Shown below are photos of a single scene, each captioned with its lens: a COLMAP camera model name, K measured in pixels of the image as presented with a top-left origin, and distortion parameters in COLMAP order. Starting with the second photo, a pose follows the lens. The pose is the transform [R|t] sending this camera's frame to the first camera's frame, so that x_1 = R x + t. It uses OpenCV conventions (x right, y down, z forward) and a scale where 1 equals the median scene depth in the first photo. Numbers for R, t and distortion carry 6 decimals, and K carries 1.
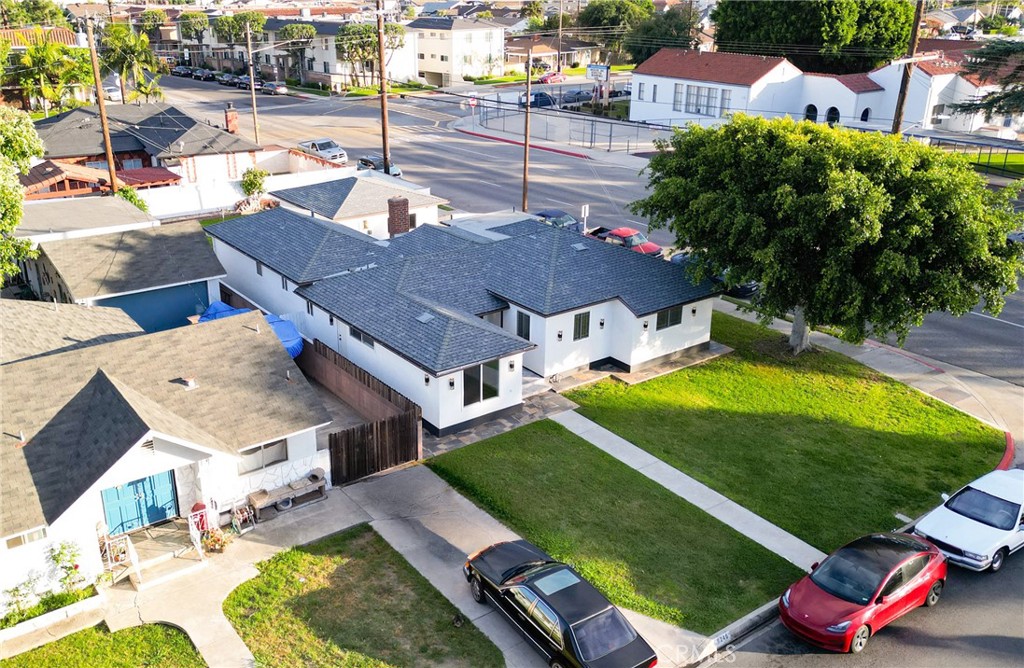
lens RADIAL K [[874.6, 0, 450.5], [0, 874.6, 351.3], [0, 0, 1]] dist [0.038473, -0.008528]
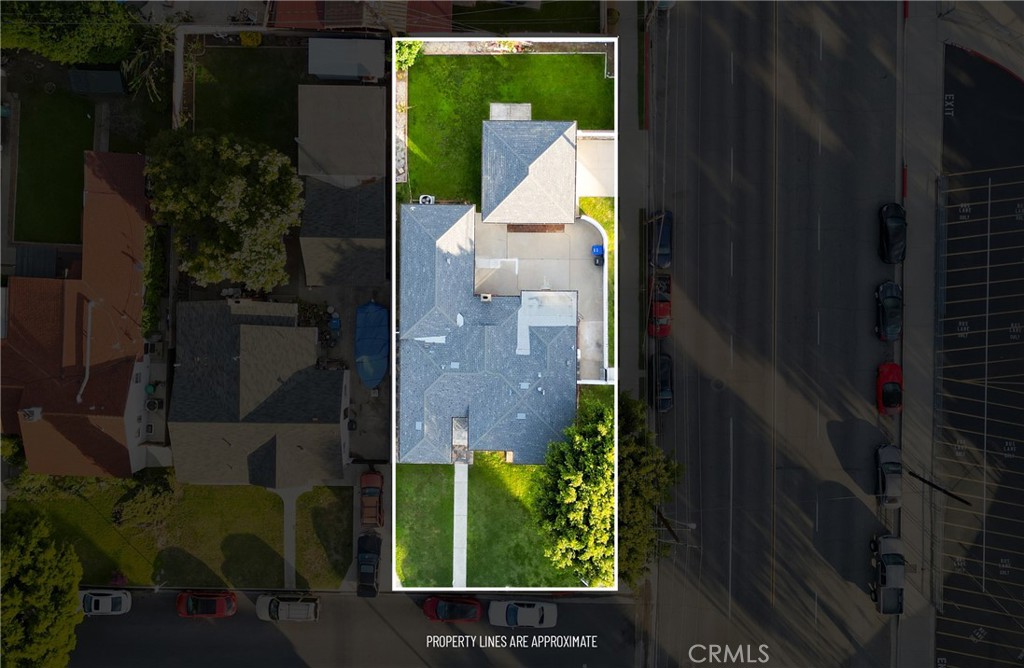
lens RADIAL K [[870.0, 0, 476.2], [0, 870.0, 328.3], [0, 0, 1]] dist [0.049701, -0.002326]
pose [[0.814752, 0.579755, 0.007917, -0.074380], [-0.222712, 0.300321, 0.927473, -2.286938], [0.535330, -0.757424, 0.373805, 0.441450]]
